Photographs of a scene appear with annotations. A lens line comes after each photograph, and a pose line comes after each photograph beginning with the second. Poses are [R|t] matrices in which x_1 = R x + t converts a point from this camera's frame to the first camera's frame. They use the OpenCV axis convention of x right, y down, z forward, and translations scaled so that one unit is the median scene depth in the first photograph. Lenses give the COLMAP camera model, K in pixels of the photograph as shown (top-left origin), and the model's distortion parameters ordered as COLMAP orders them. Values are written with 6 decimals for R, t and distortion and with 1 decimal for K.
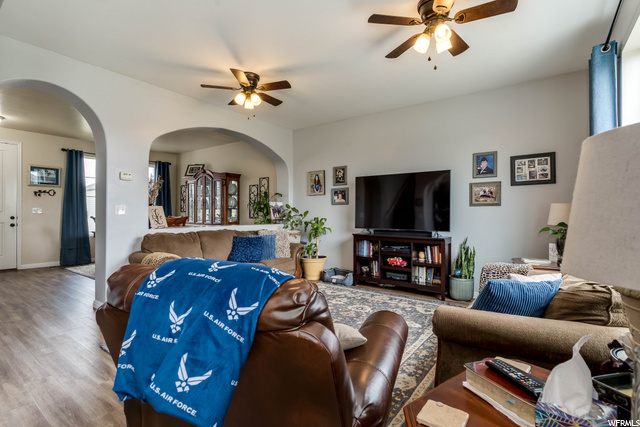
lens RADIAL K [[305.9, 0, 320.0], [0, 305.9, 213.5], [0, 0, 1]] dist [0.003638, -0.006311]
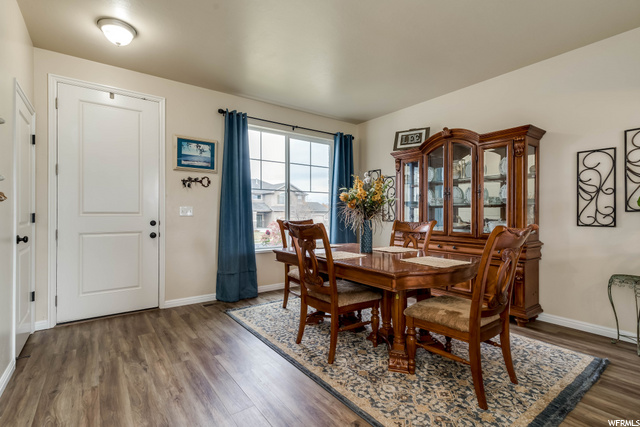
lens RADIAL K [[305.9, 0, 320.0], [0, 305.9, 213.5], [0, 0, 1]] dist [0.003638, -0.006311]
pose [[0.952434, -0.001017, -0.304742, -0.601149], [0.000547, 0.999999, -0.001628, -0.004068], [0.304743, 0.001384, 0.952434, 0.617978]]
